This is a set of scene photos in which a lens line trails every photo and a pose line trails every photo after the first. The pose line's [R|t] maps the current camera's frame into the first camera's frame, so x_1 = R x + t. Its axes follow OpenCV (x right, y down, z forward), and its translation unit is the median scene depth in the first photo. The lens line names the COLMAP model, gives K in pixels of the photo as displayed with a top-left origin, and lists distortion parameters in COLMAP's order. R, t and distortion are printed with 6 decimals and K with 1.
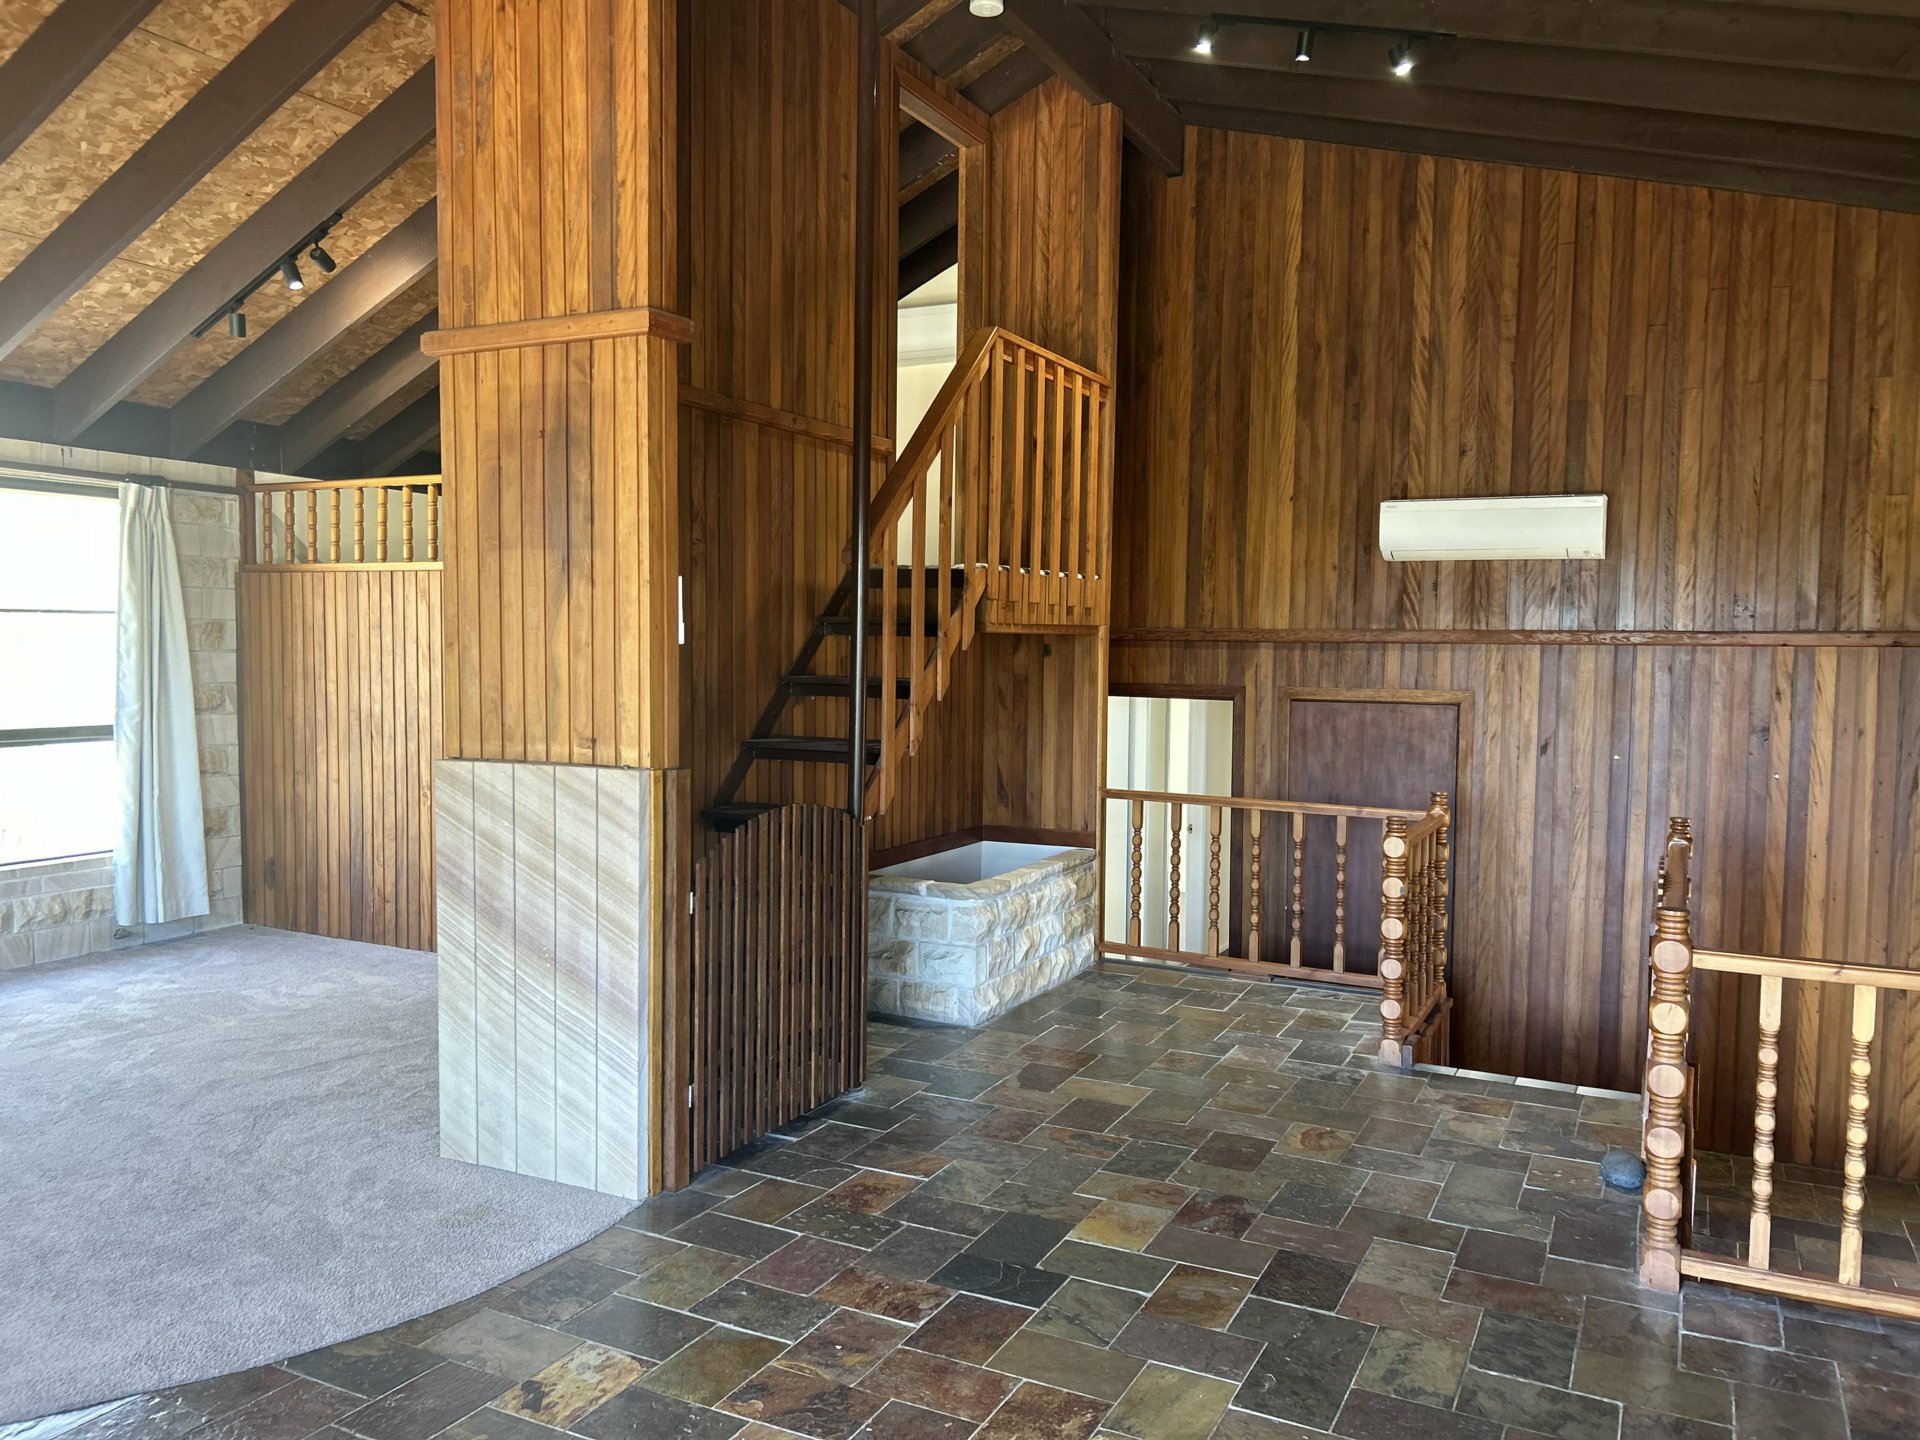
lens RADIAL K [[1415.6, 0, 903.2], [0, 1415.6, 719.3], [0, 0, 1]] dist [0.042243, -0.060498]
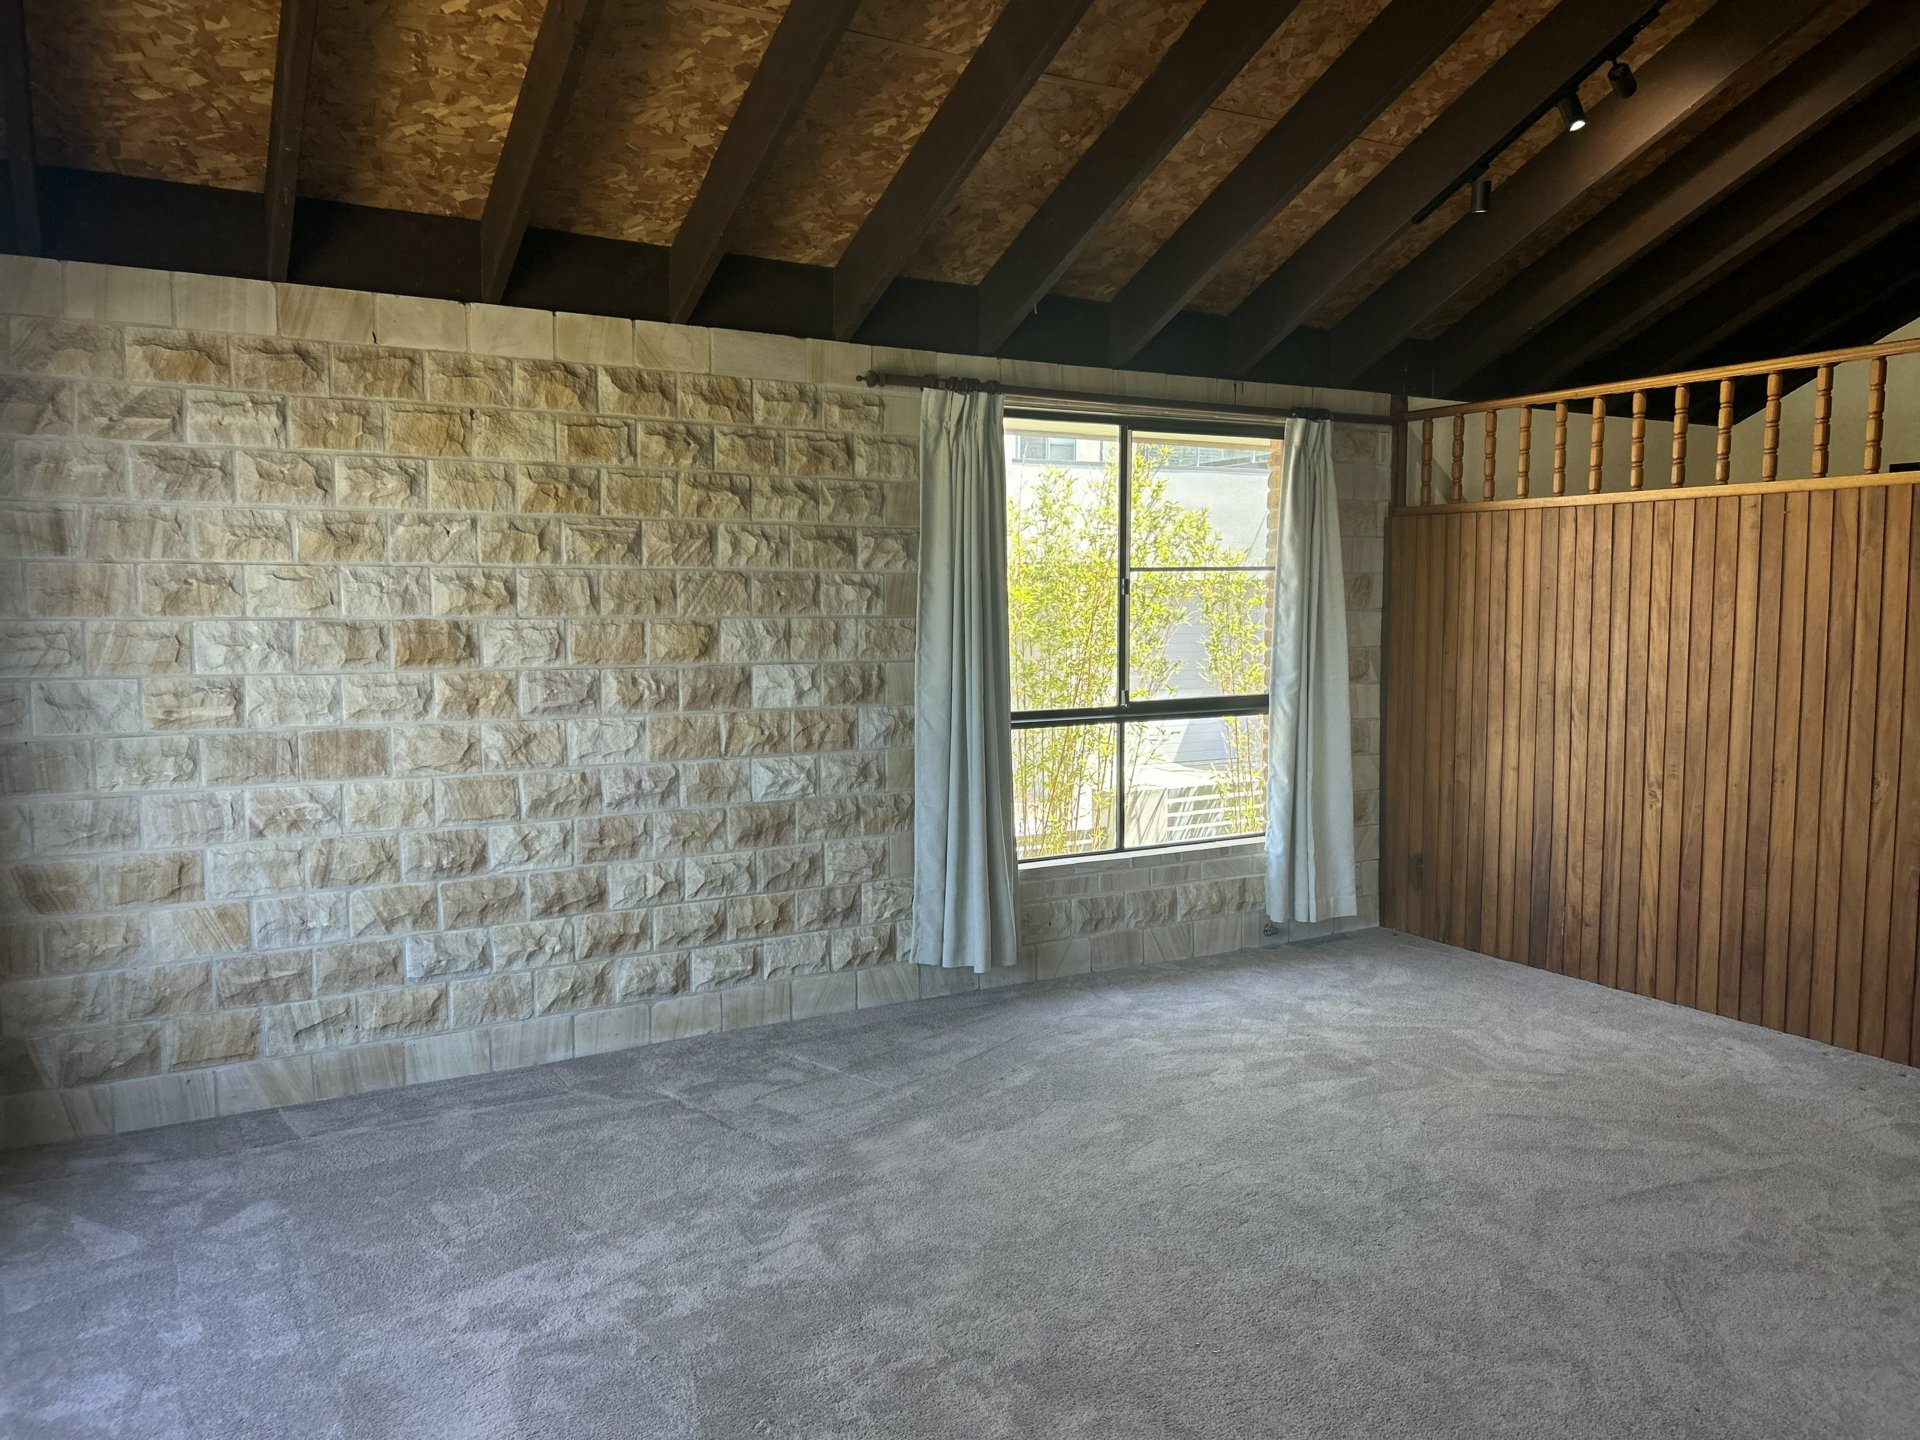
lens RADIAL K [[1415.6, 0, 903.2], [0, 1415.6, 719.3], [0, 0, 1]] dist [0.042243, -0.060498]
pose [[0.825957, 0.030551, -0.562904, -0.239692], [-0.011719, 0.999245, 0.037037, -0.011135], [0.563611, -0.023994, 0.825692, 0.139208]]
